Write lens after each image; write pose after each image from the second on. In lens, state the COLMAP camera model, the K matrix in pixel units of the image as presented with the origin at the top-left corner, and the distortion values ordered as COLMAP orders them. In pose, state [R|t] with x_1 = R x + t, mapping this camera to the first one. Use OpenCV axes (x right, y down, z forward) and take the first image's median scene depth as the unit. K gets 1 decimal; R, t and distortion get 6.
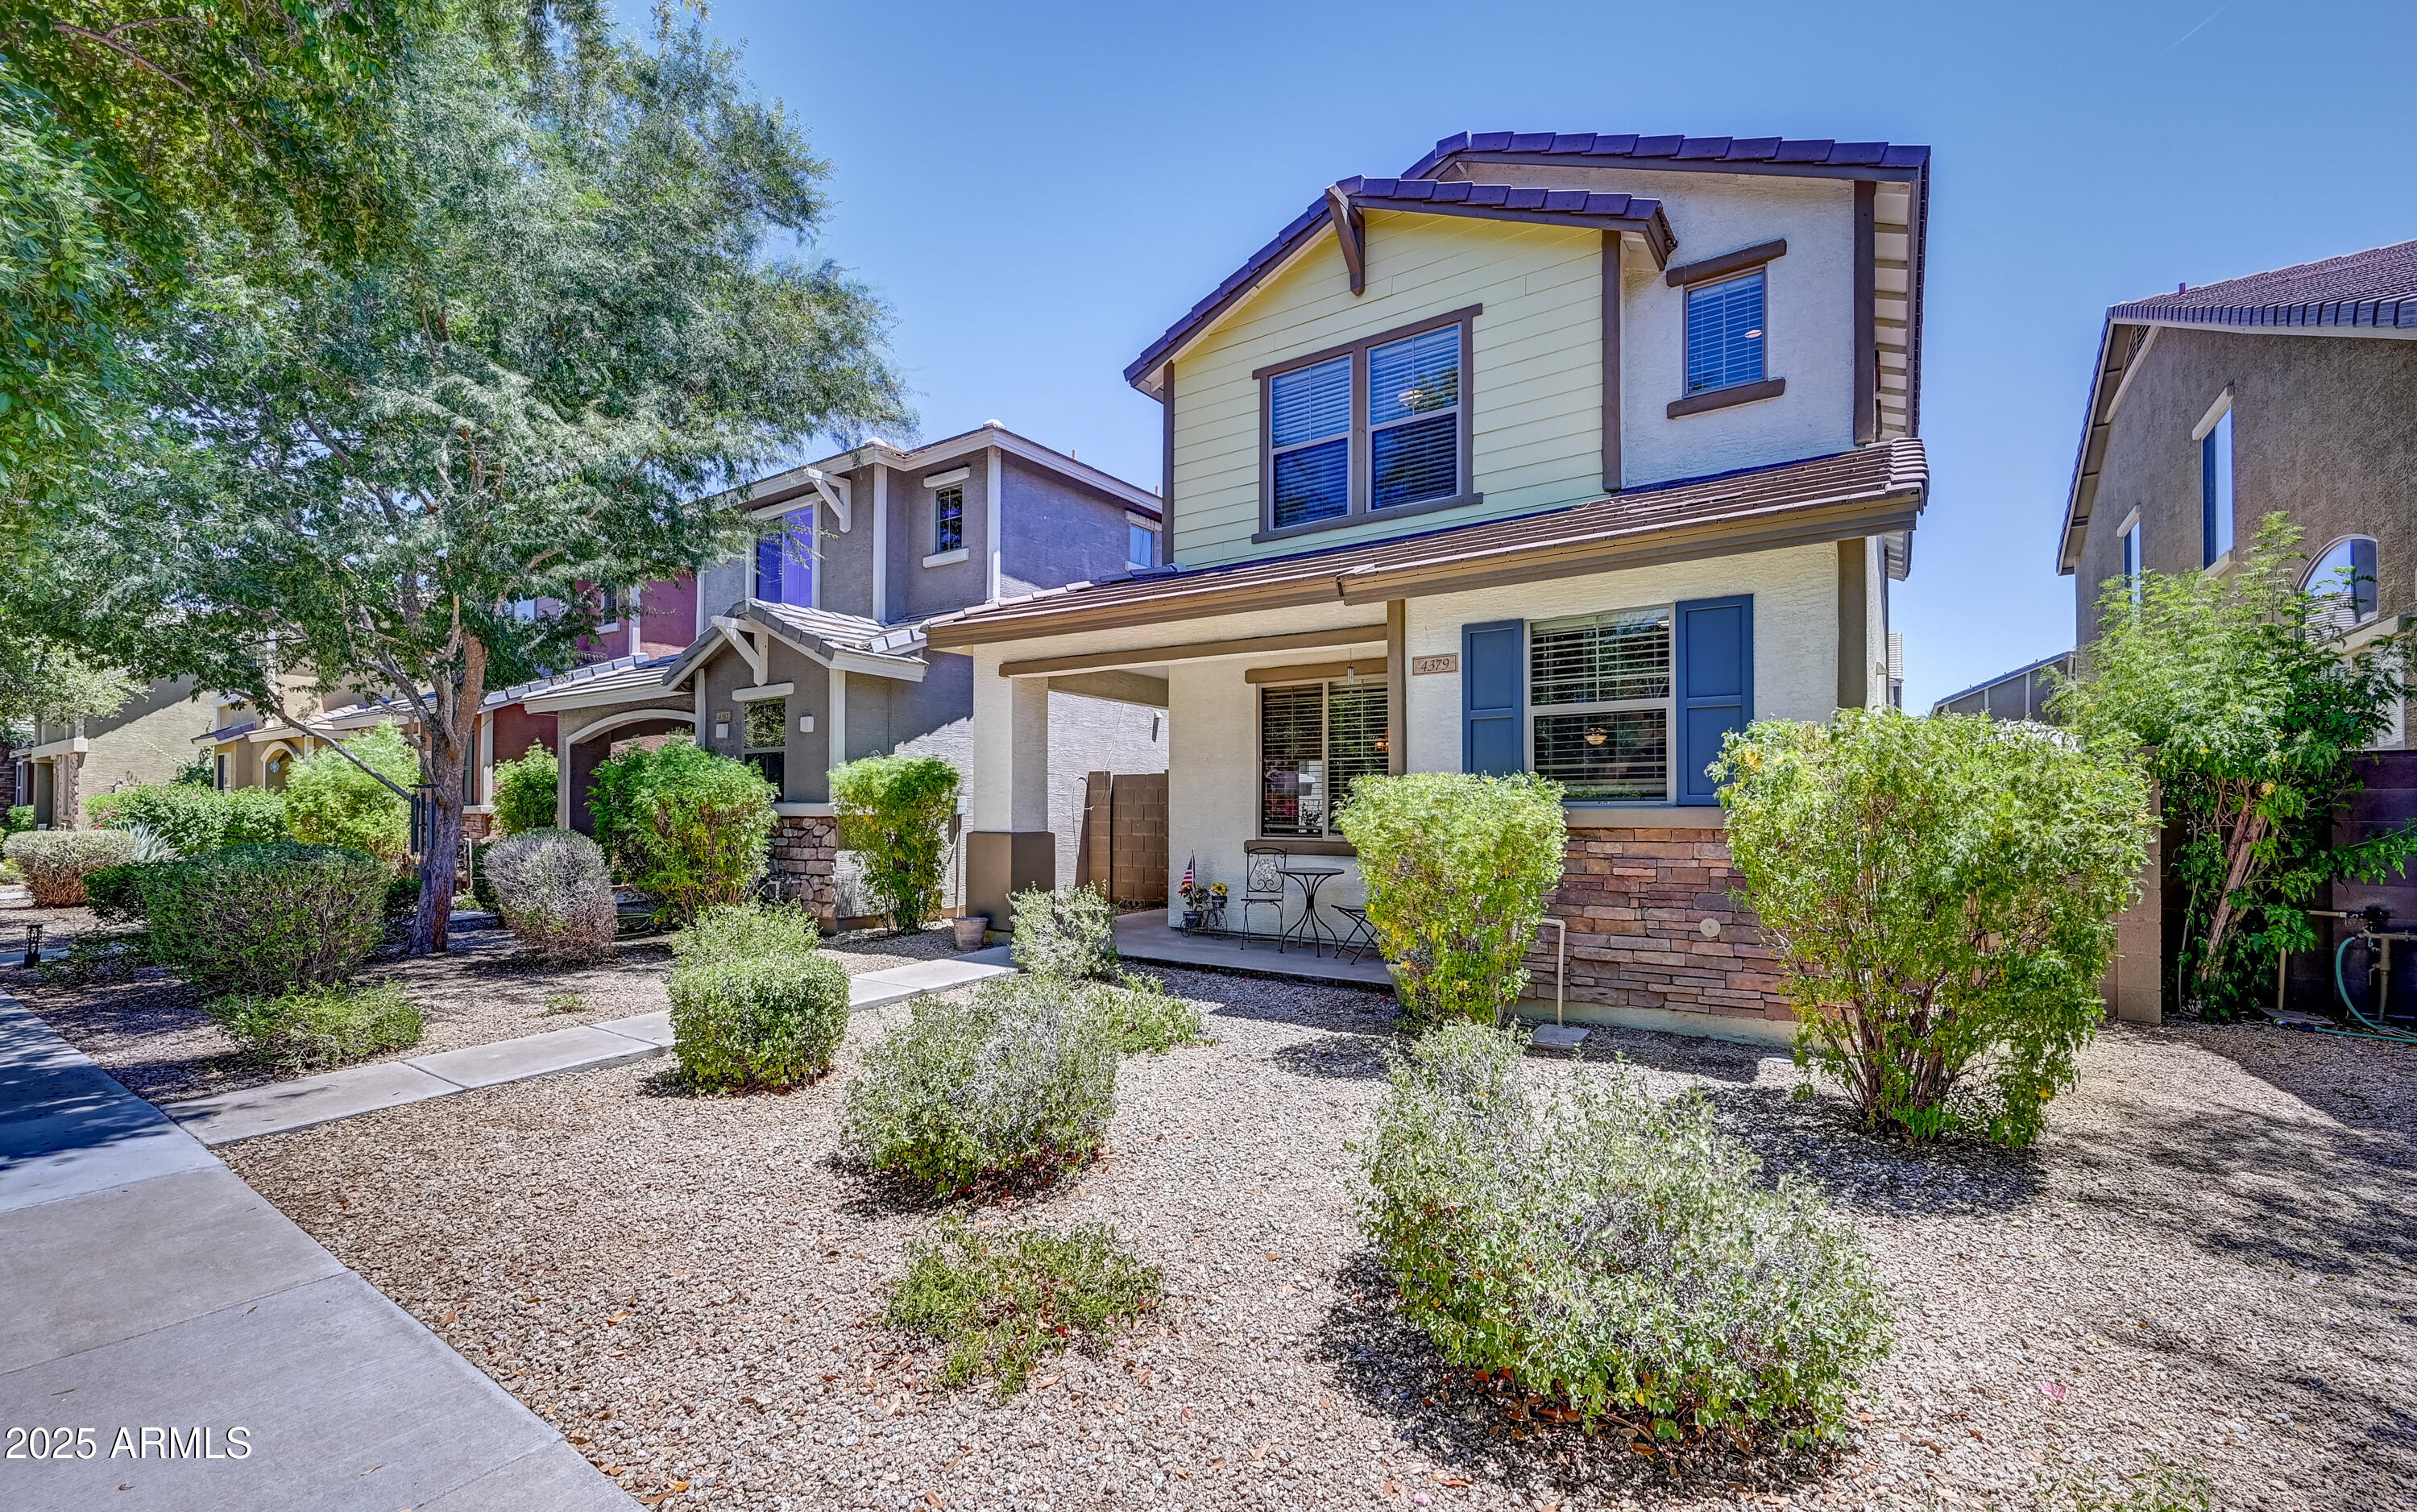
lens RADIAL K [[1002.0, 0, 1204.2], [0, 1002.0, 804.6], [0, 0, 1]] dist [-0.002551, -0.000317]
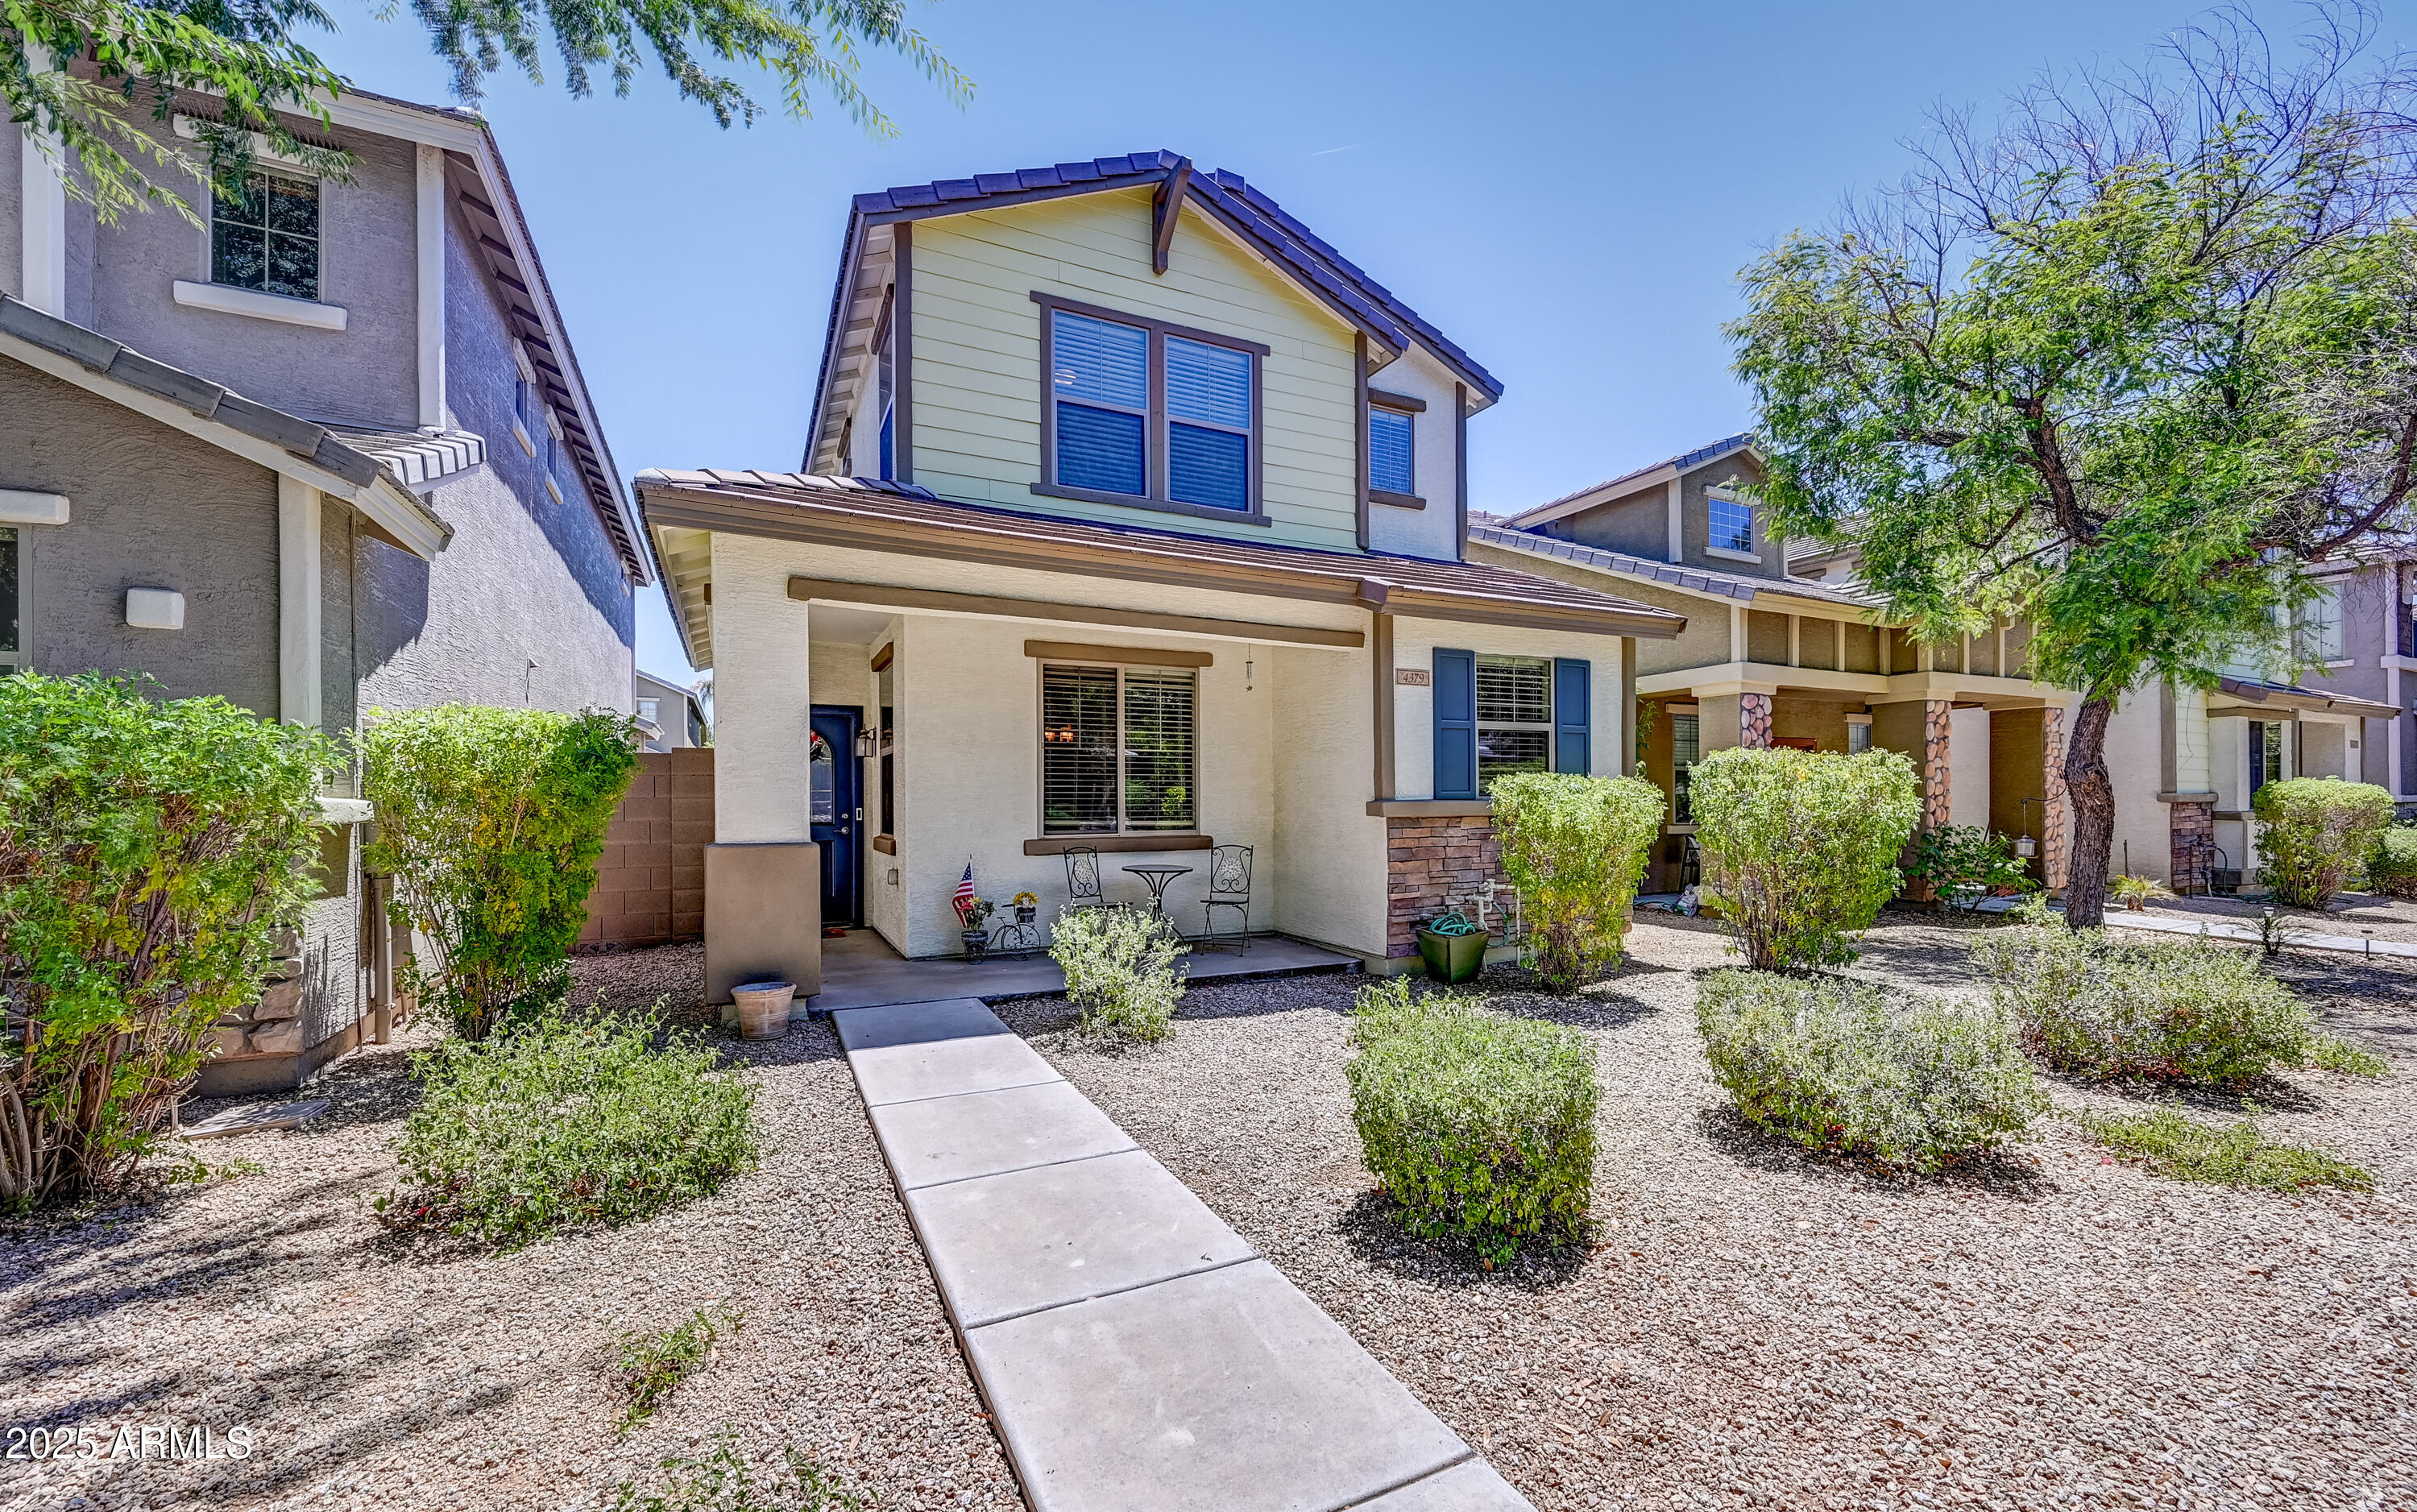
lens RADIAL K [[962.9, 0, 1213.3], [0, 962.9, 805.7], [0, 0, 1]] dist [-0.001291, 0.000041]
pose [[0.481483, -0.008945, 0.876410, -0.660035], [0.000412, 0.999950, 0.009979, -0.002163], [-0.876455, -0.004444, 0.481463, 0.513882]]
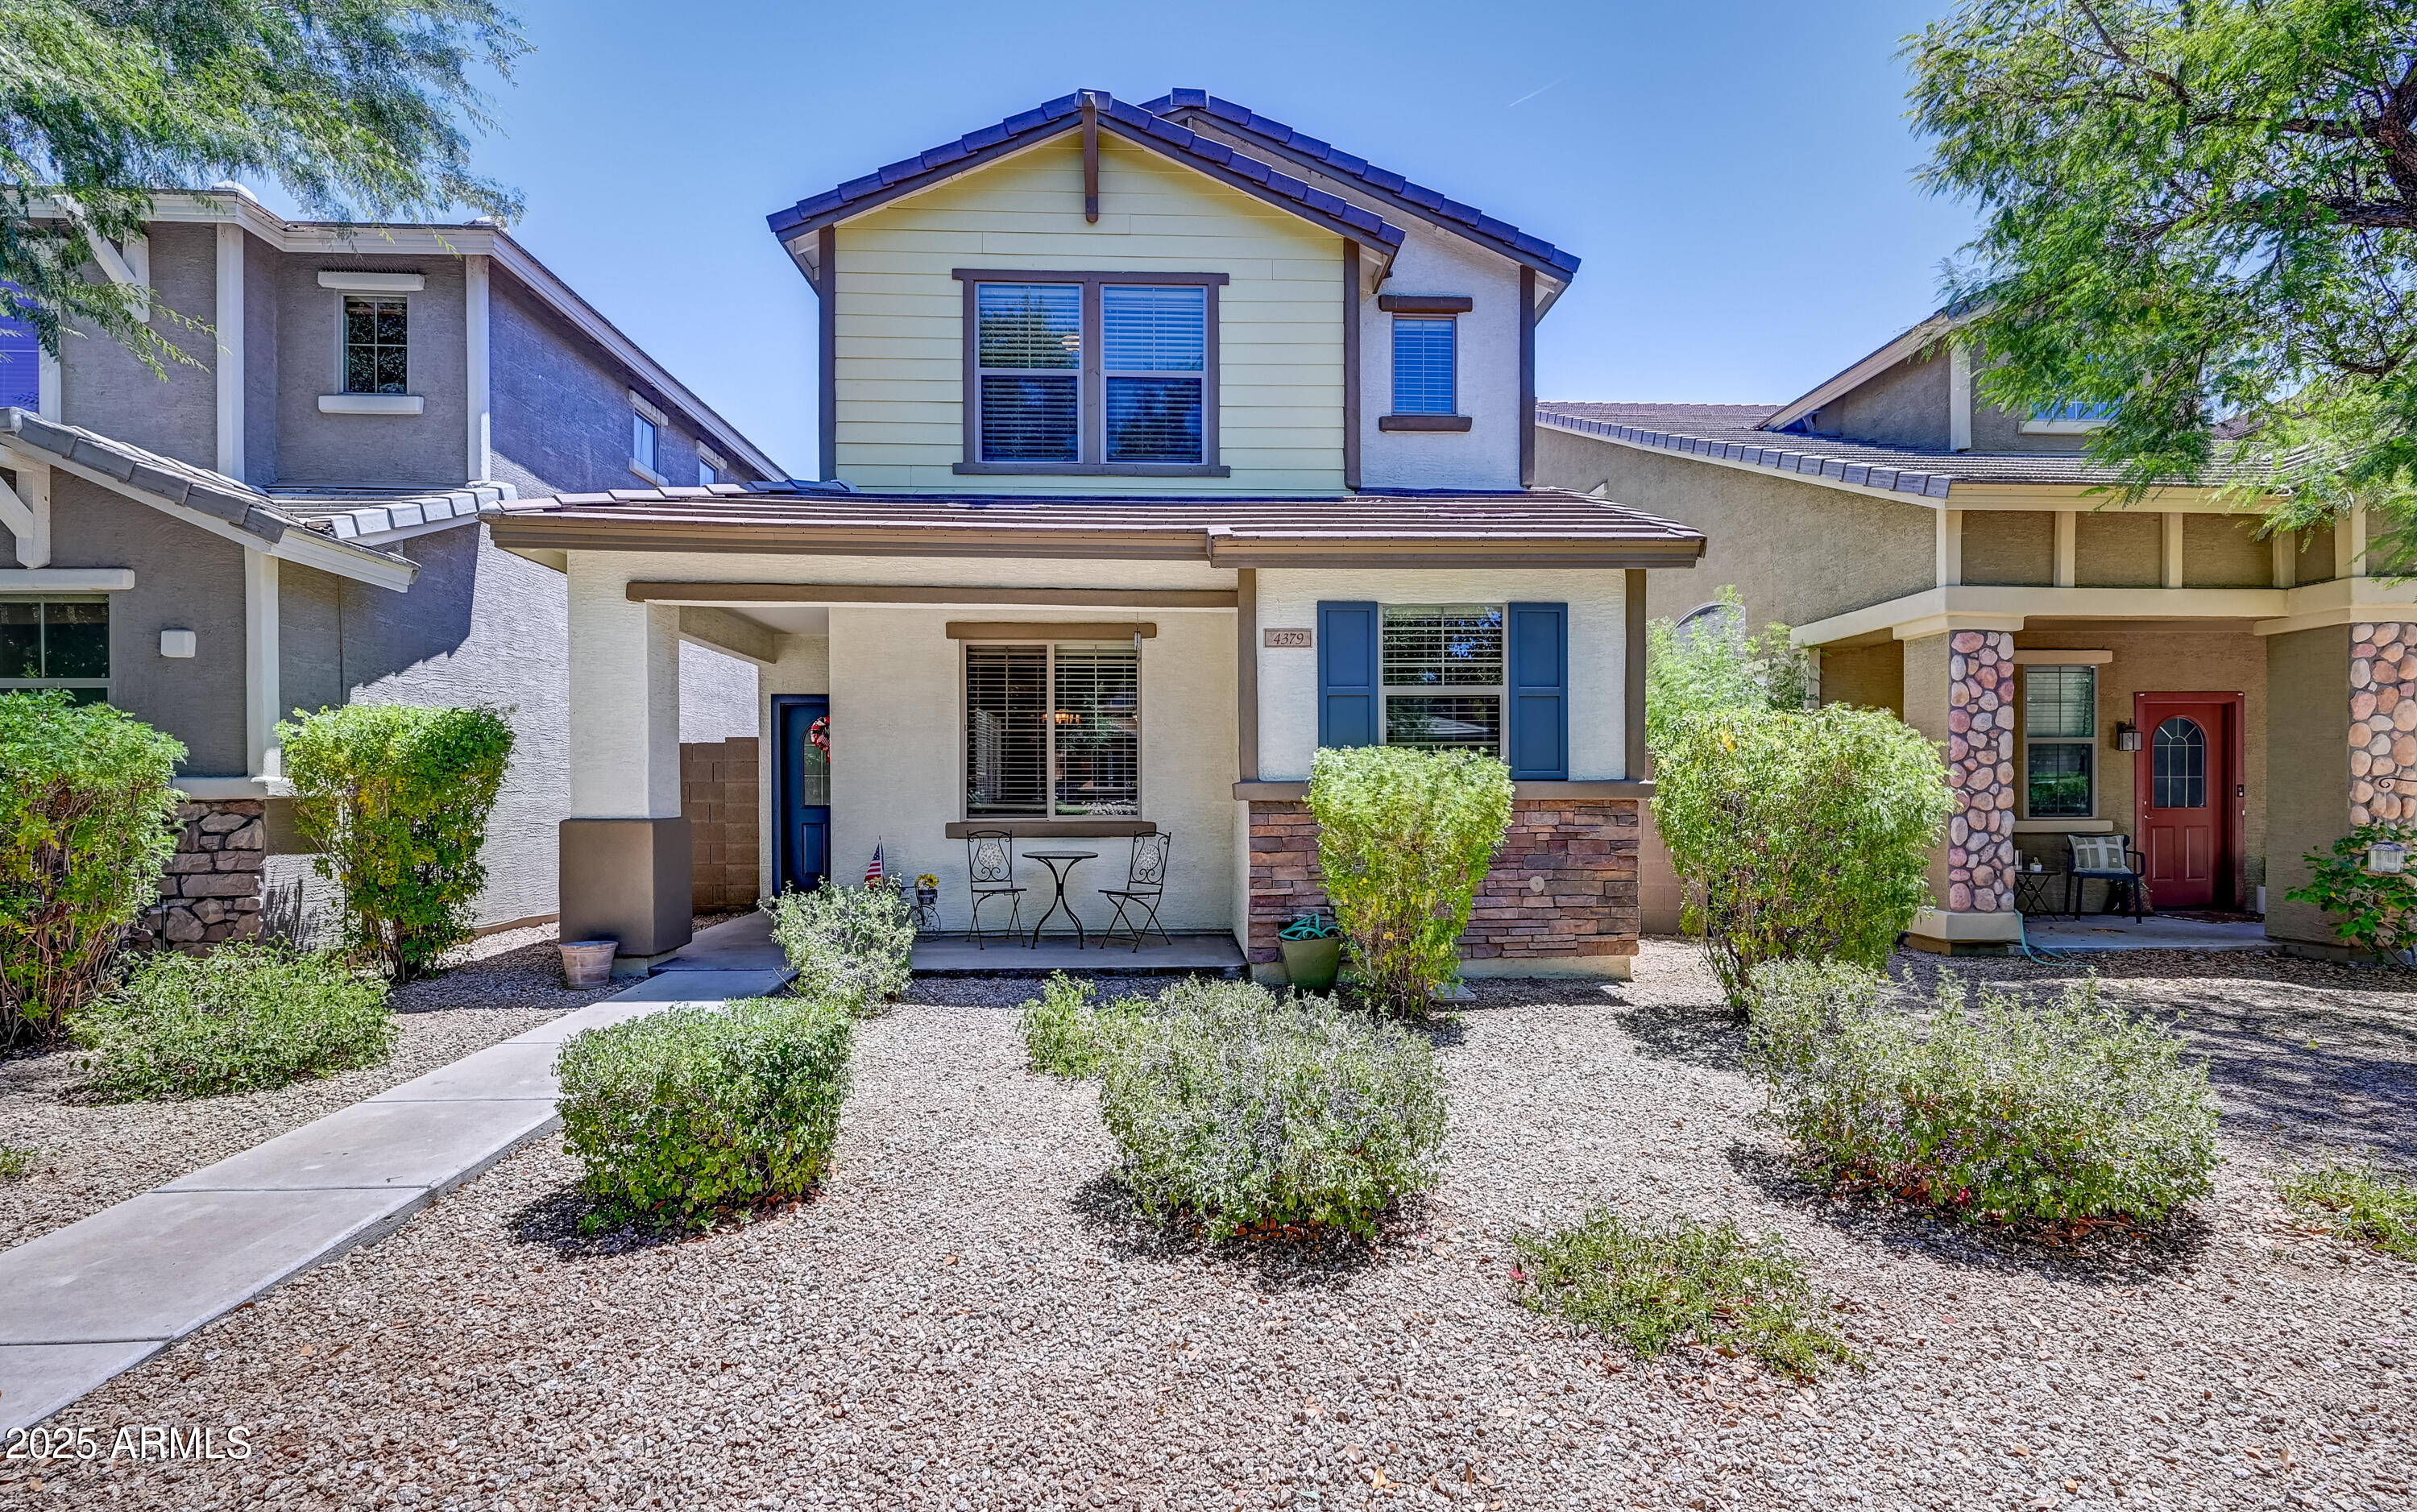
lens RADIAL K [[1076.2, 0, 1214.2], [0, 1076.2, 805.5], [0, 0, 1]] dist [-0.000386, 0.000400]
pose [[0.792522, -0.011037, 0.609744, -0.369704], [0.001016, 0.999859, 0.016778, 0.006158], [-0.609843, -0.012678, 0.792421, 0.152552]]
